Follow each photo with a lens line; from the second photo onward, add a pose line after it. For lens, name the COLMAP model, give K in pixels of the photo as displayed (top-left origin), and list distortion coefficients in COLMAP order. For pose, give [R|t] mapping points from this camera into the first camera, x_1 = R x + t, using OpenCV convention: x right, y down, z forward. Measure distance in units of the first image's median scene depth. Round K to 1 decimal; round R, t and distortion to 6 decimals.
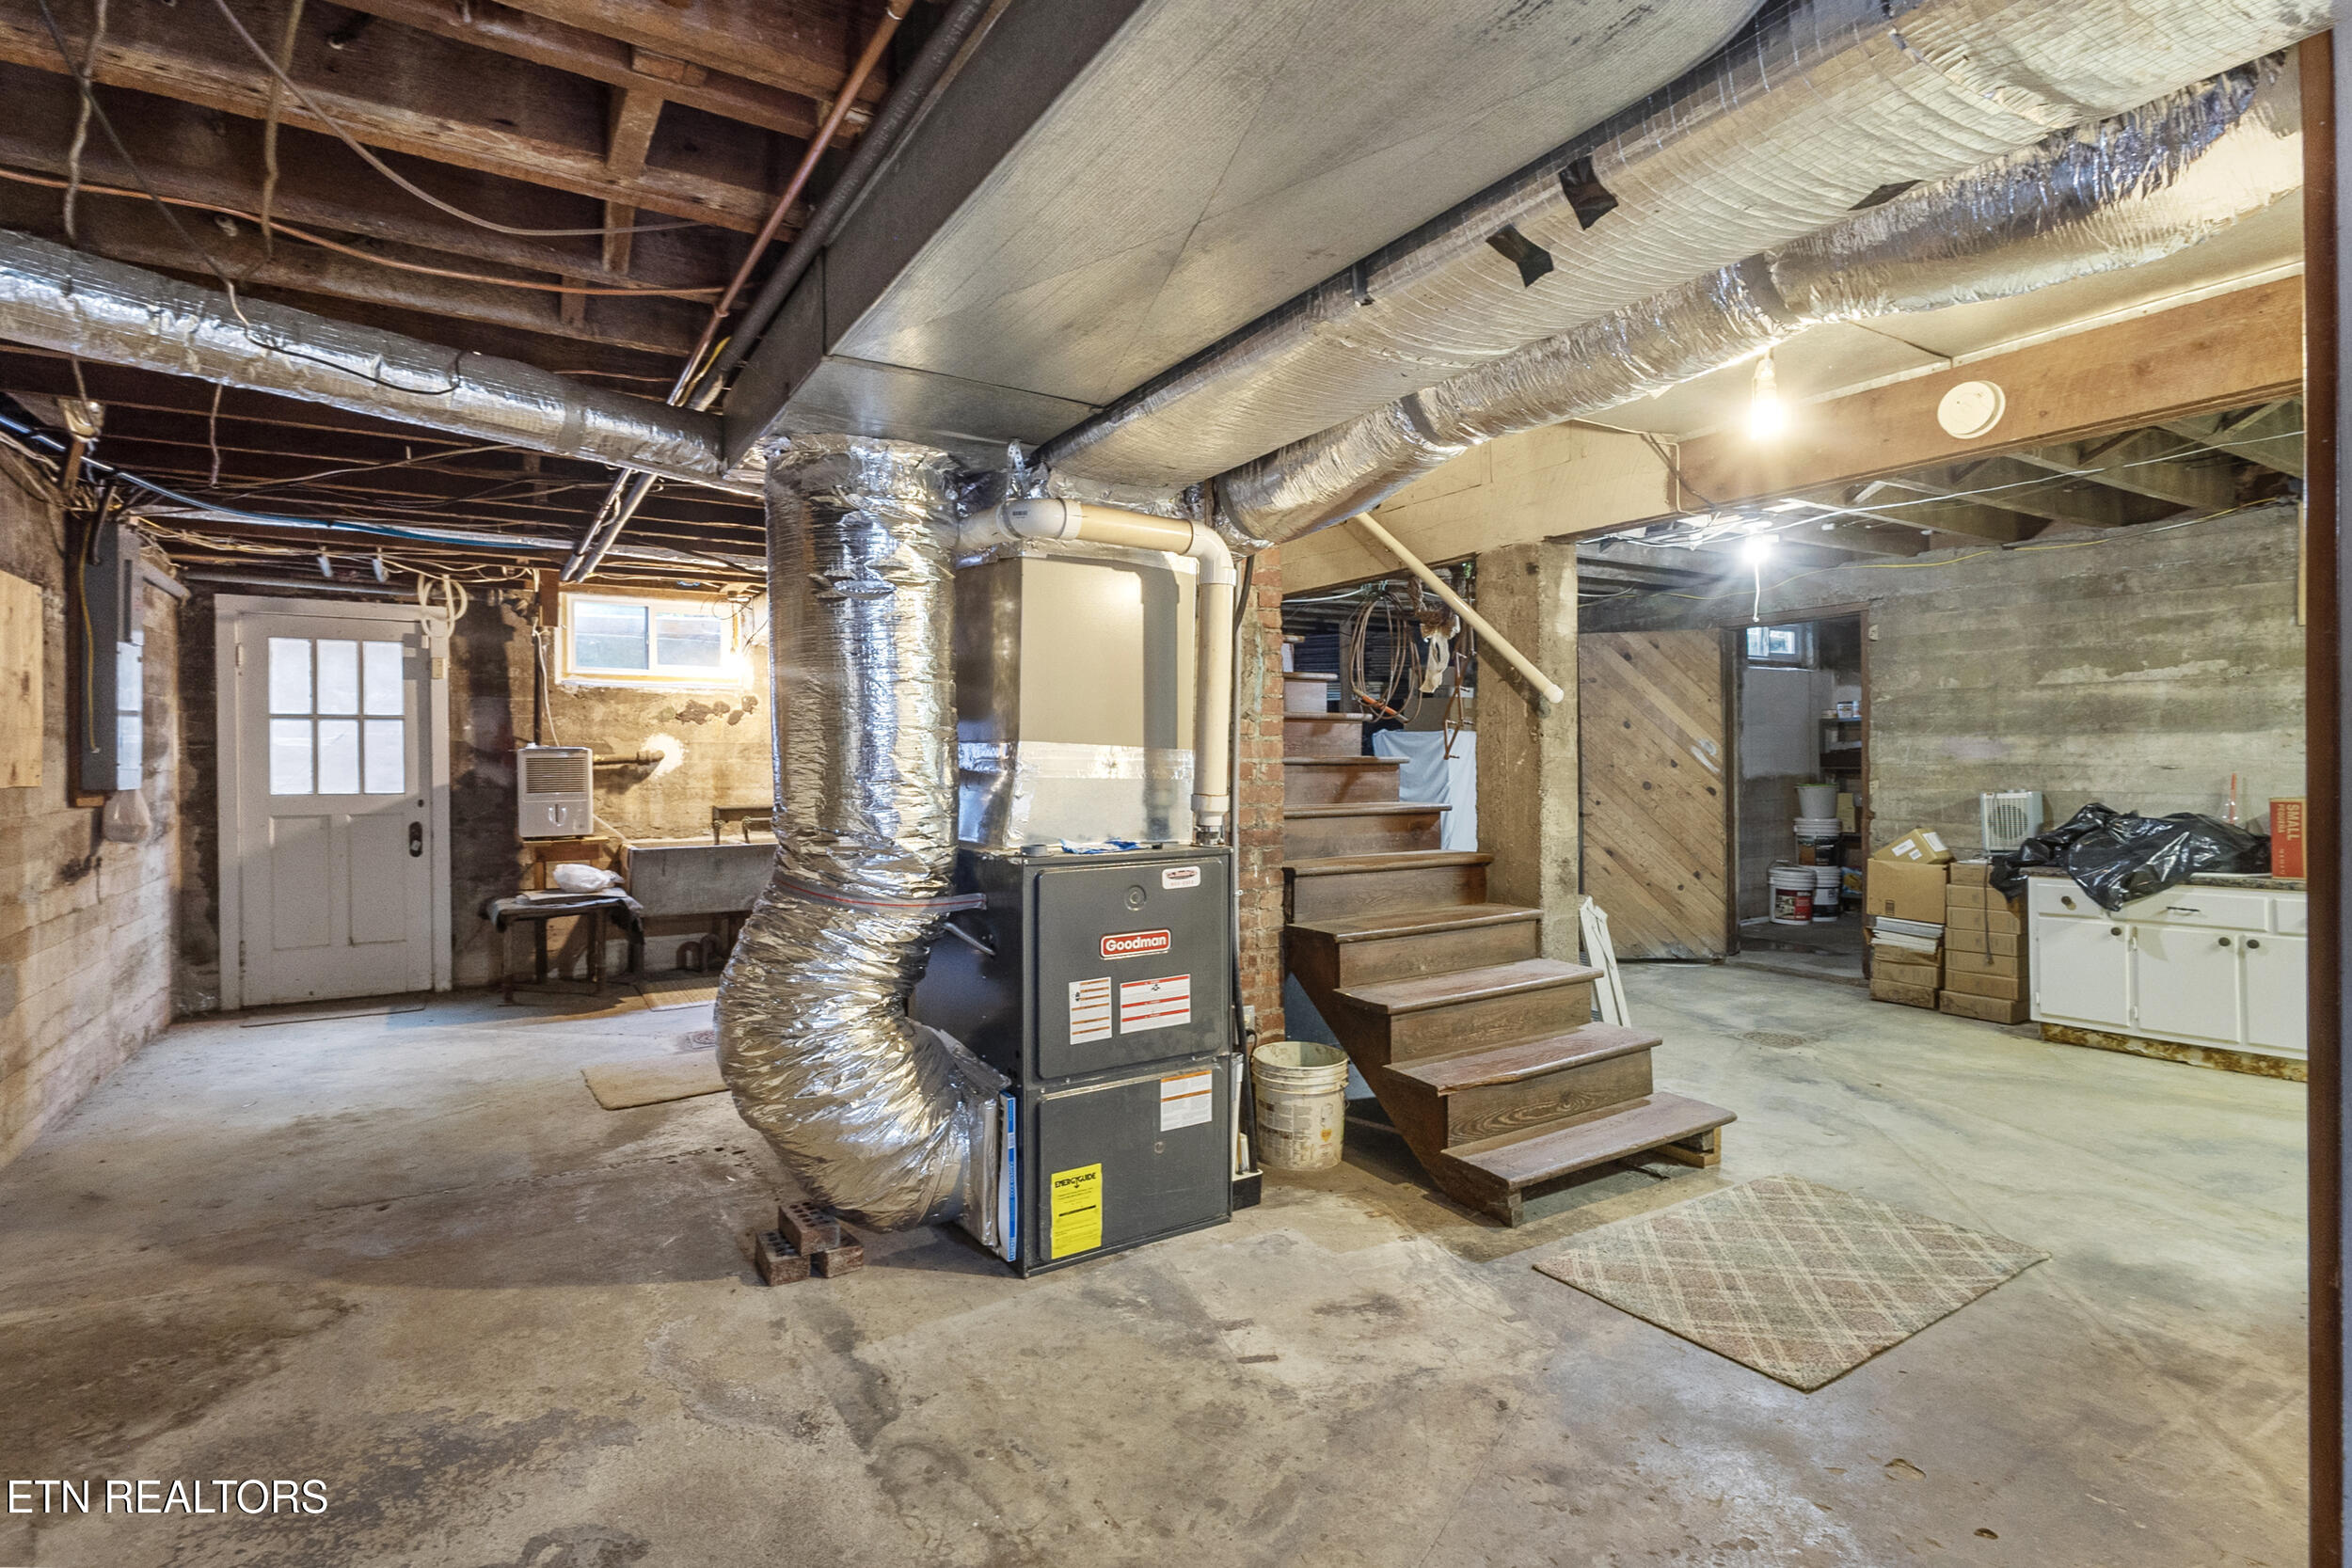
lens RADIAL K [[1174.3, 0, 1168.2], [0, 1174.3, 777.3], [0, 0, 1]] dist [0.009300, 0.000388]
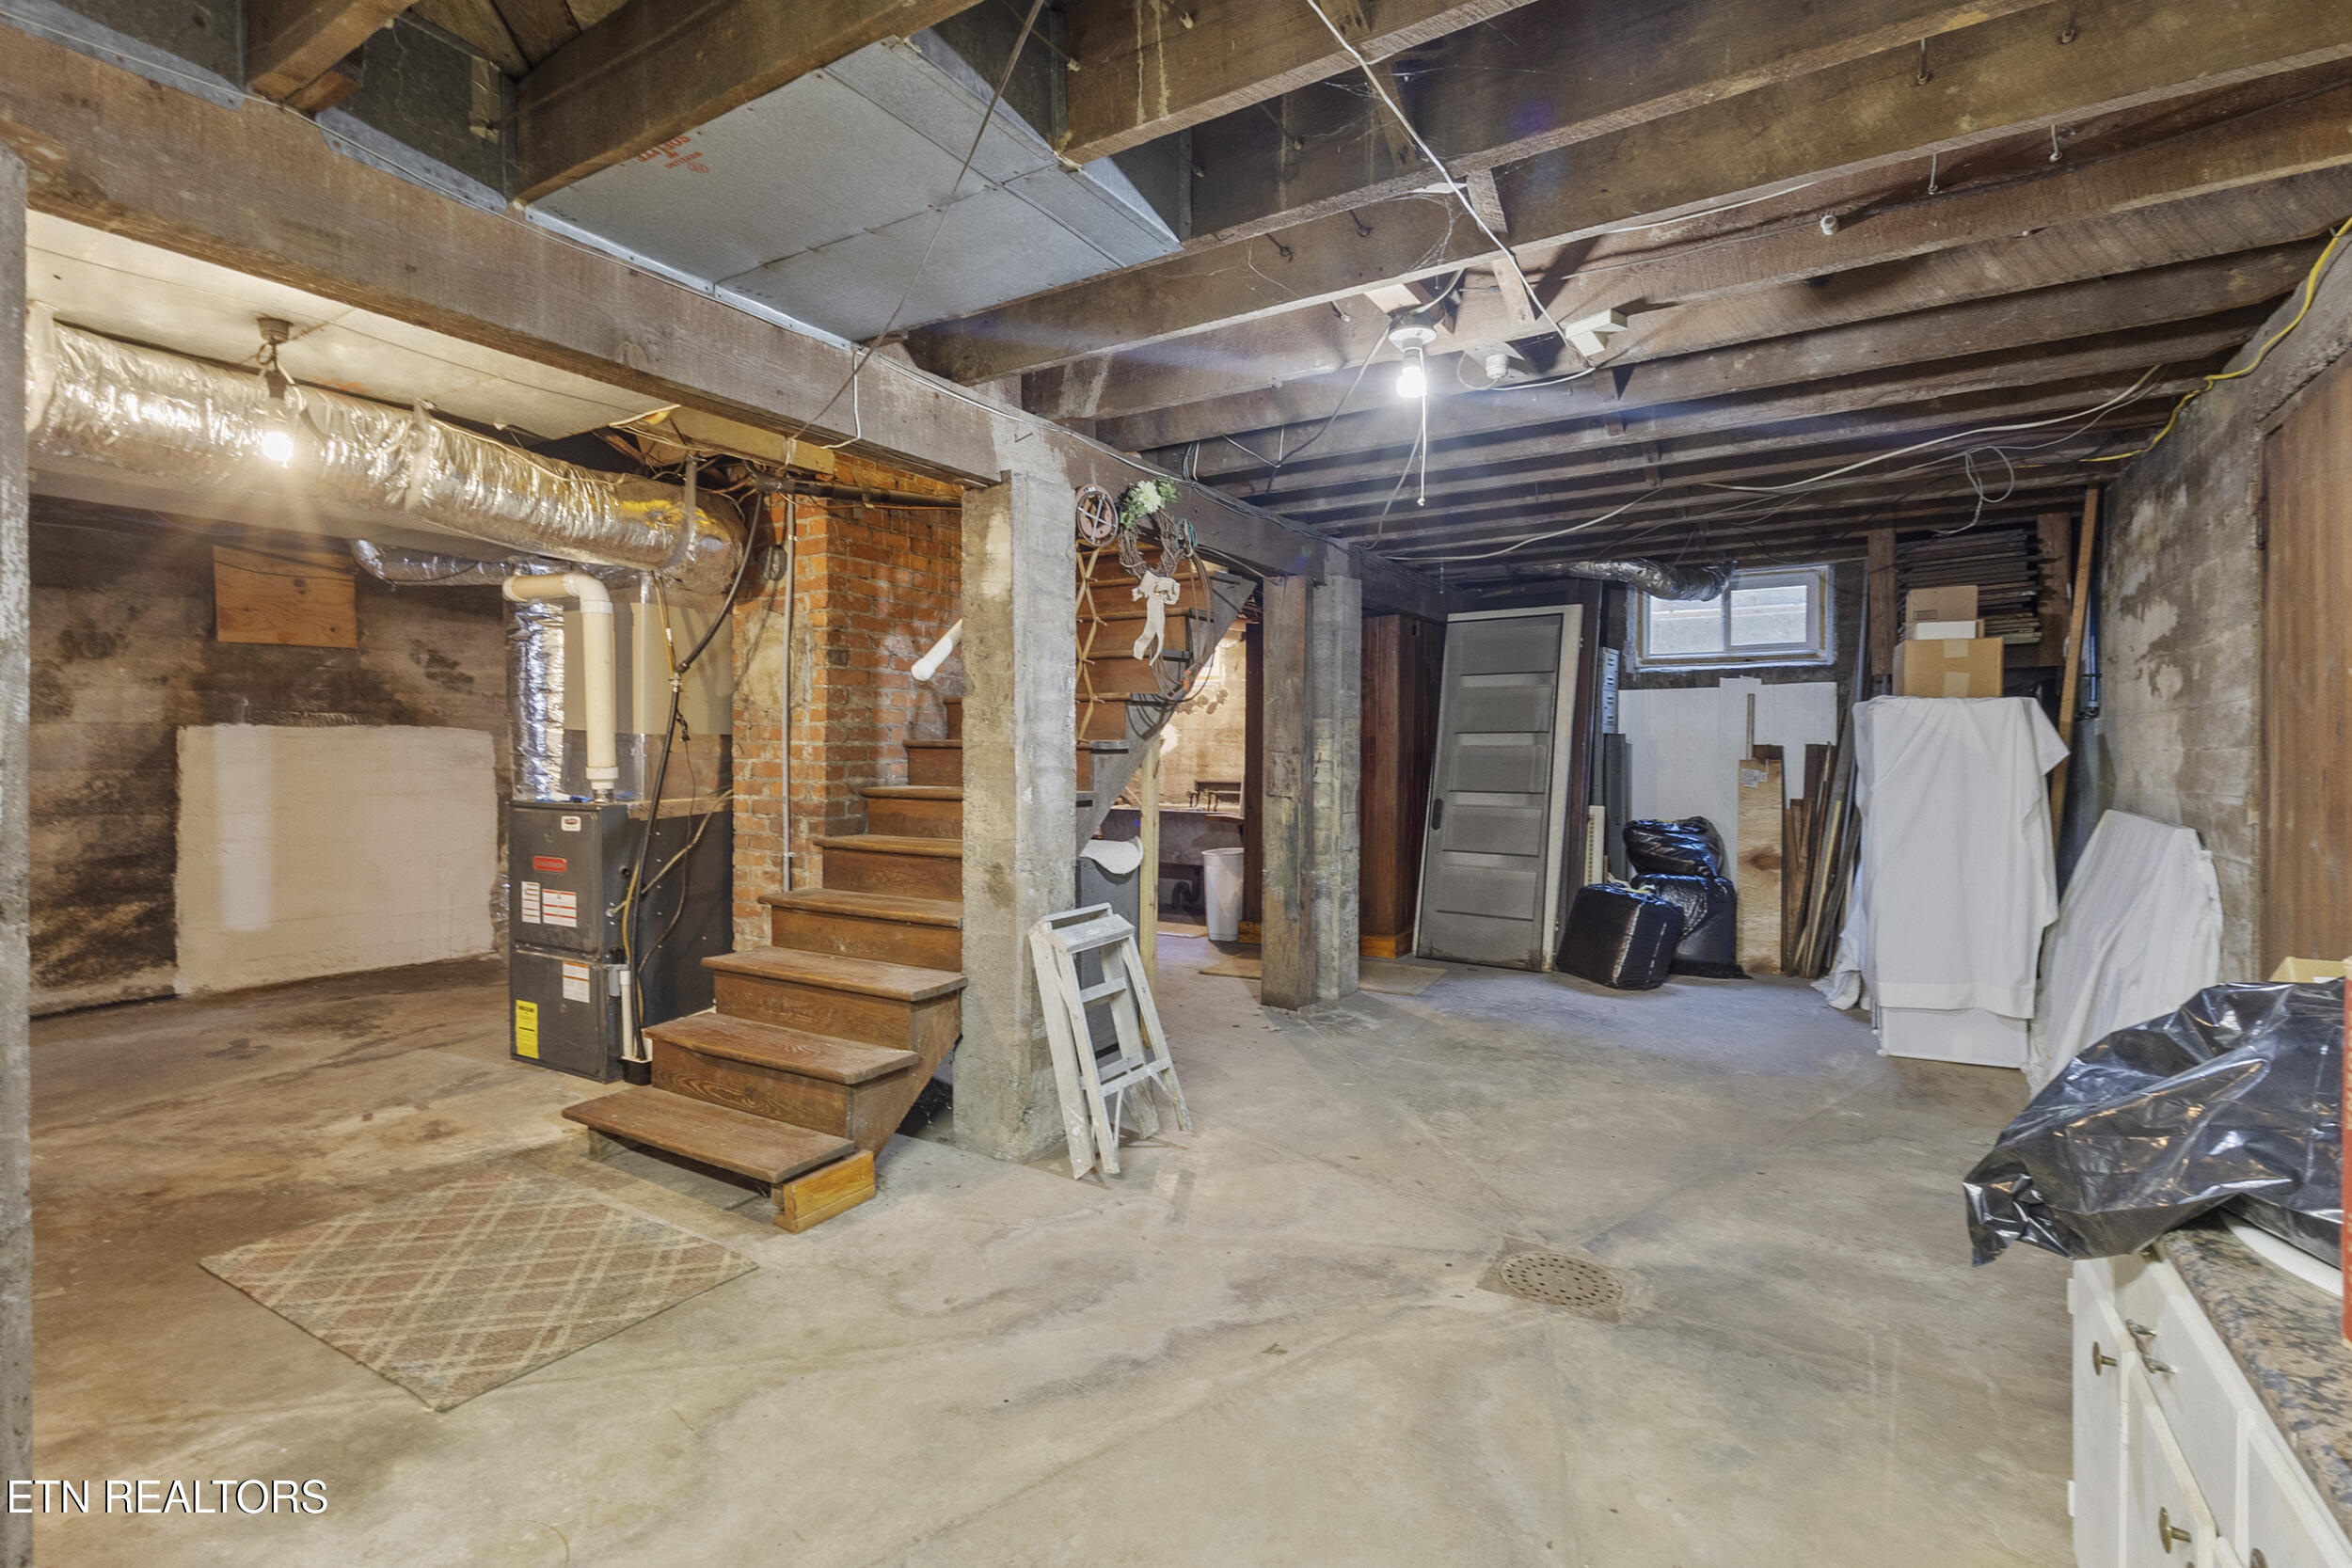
lens RADIAL K [[1095.3, 0, 1151.2], [0, 1095.3, 759.0], [0, 0, 1]] dist [0.021318, -0.004619]
pose [[0.420101, 0.018170, -0.907295, 1.478147], [-0.019650, 0.999747, 0.010923, -0.020669], [0.907265, 0.013240, 0.420352, 1.048916]]
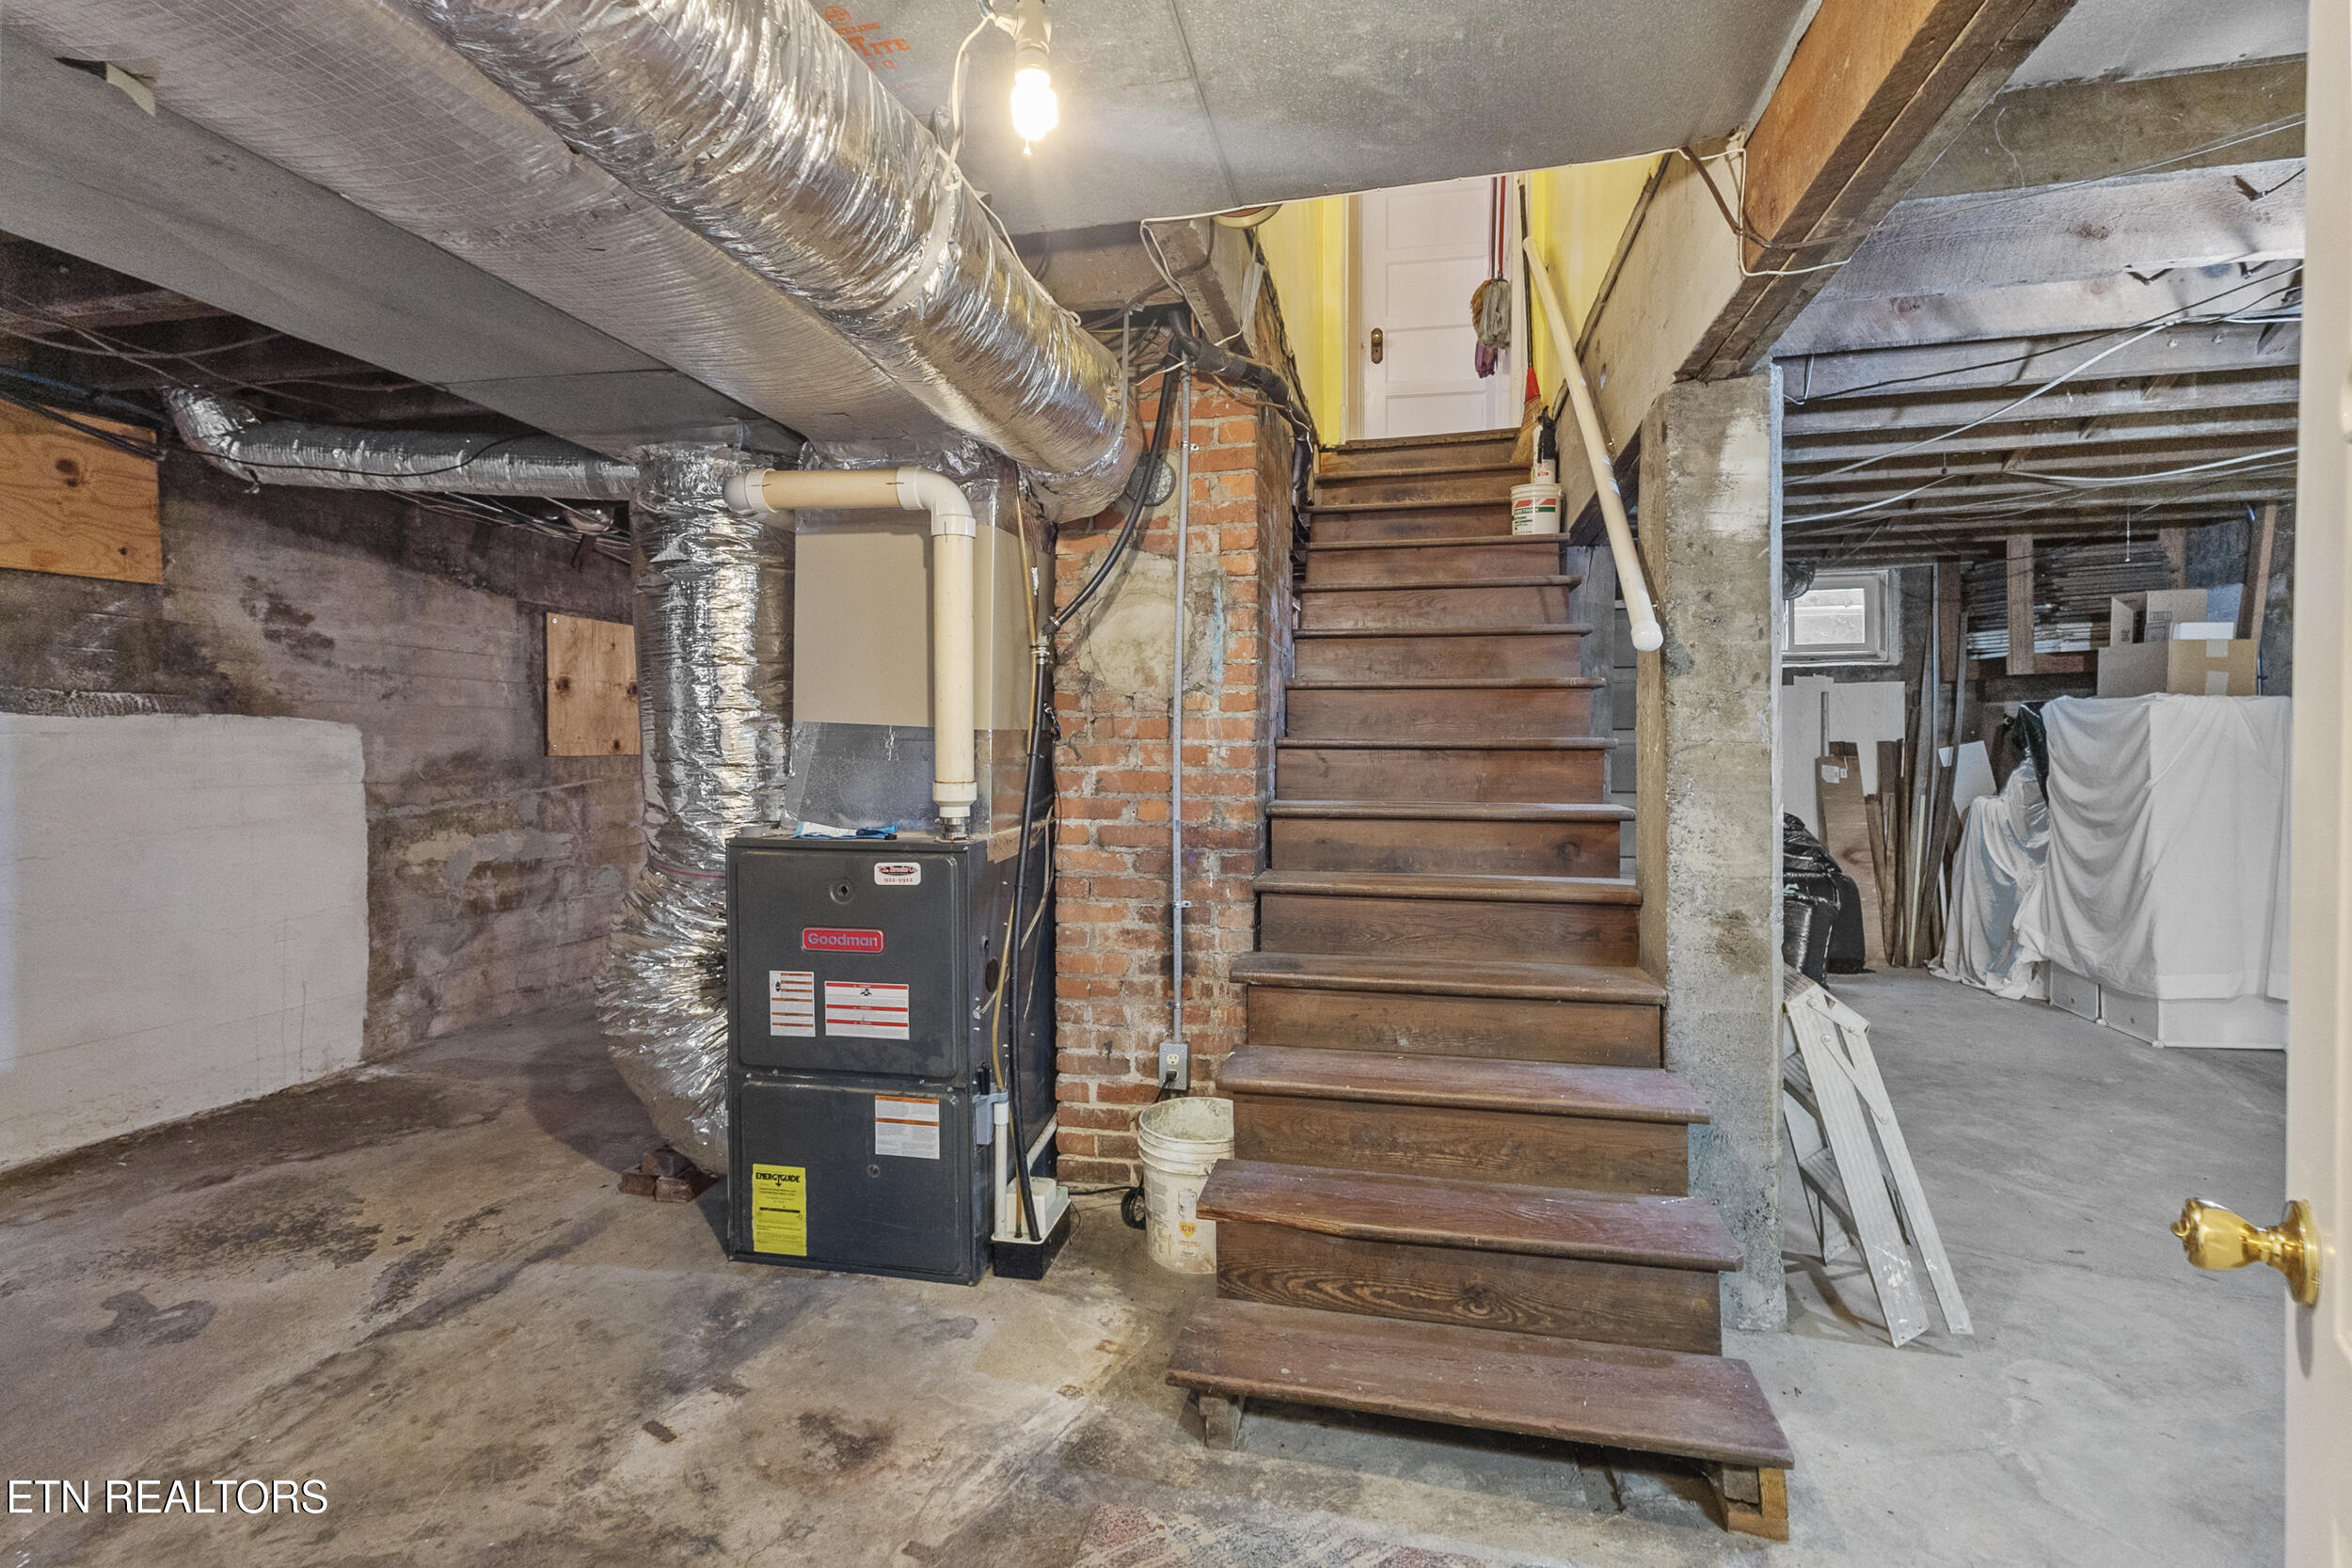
lens RADIAL K [[1095.3, 0, 1146.4], [0, 1095.3, 759.8], [0, 0, 1]] dist [0.021318, -0.004619]
pose [[0.697842, 0.017143, -0.716046, 0.713054], [-0.015830, 0.999838, 0.008511, -0.009840], [0.716077, 0.005396, 0.698001, 0.543343]]
